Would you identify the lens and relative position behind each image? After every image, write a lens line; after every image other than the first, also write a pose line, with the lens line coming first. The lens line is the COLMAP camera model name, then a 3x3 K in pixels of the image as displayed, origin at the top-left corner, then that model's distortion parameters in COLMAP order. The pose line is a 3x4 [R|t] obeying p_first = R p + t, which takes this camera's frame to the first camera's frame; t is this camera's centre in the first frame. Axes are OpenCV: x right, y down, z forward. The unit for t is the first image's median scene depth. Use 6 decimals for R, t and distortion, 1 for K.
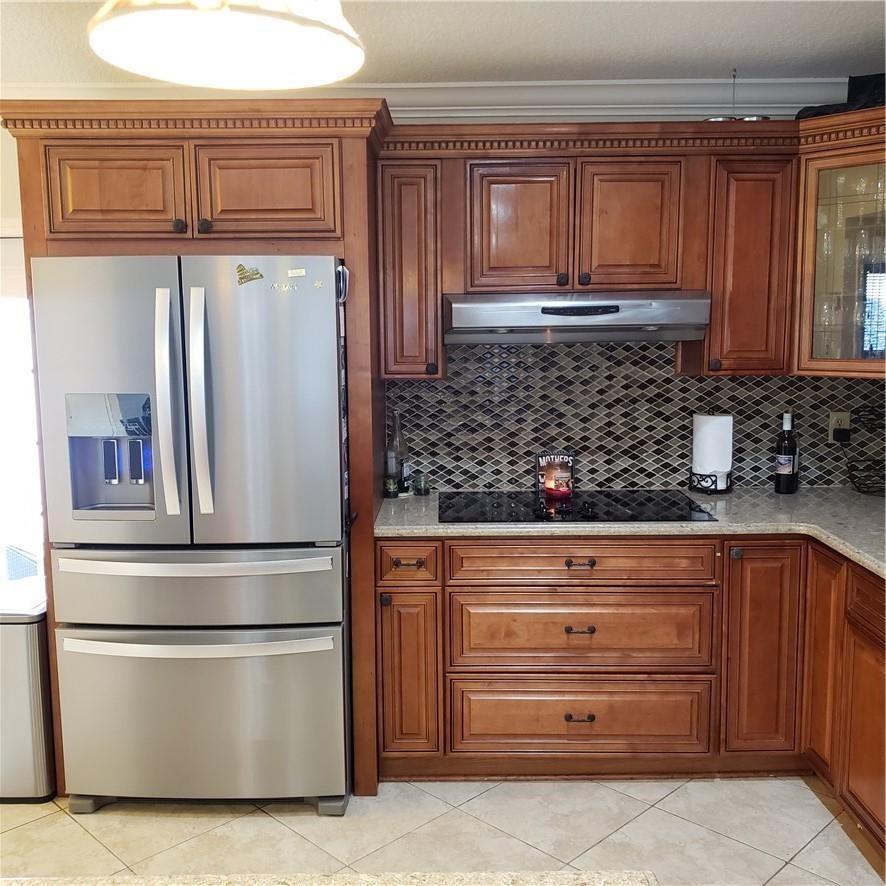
lens RADIAL K [[924.1, 0, 443.0], [0, 924.1, 436.3], [0, 0, 1]] dist [0.023139, 0.000000]
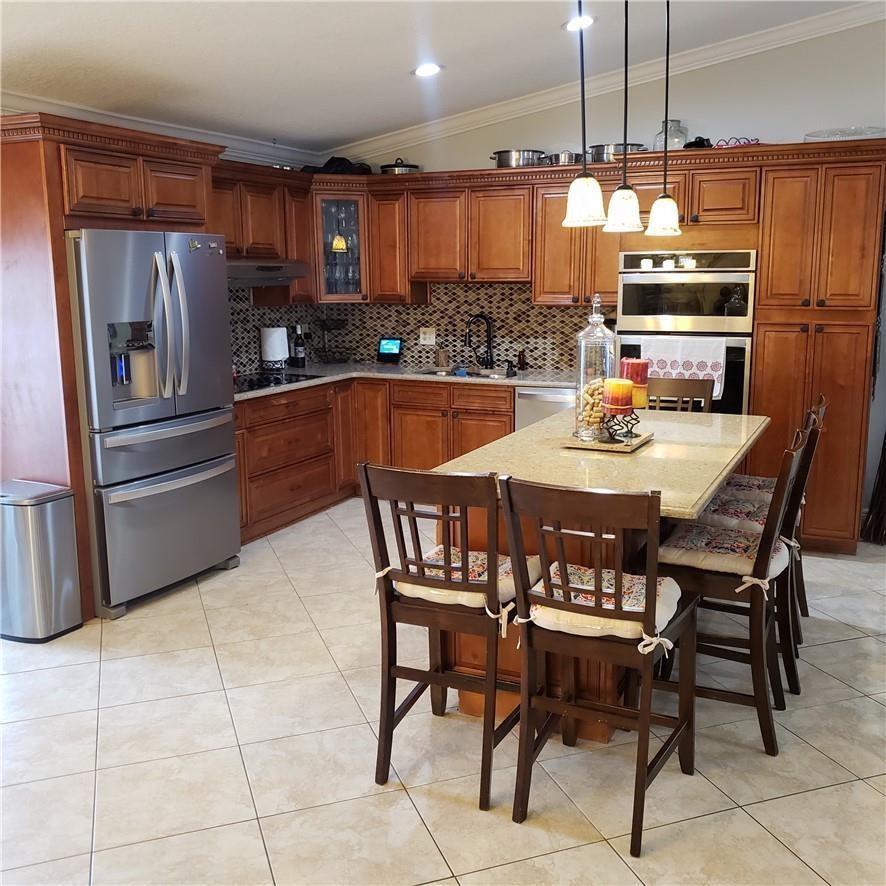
lens RADIAL K [[924.1, 0, 443.0], [0, 924.1, 444.2], [0, 0, 1]] dist [0.023139, 0.000000]
pose [[0.432132, -0.163020, 0.886954, -1.268133], [0.120733, 0.985130, 0.122242, 0.021870], [-0.893692, 0.054260, 0.445388, -0.097123]]
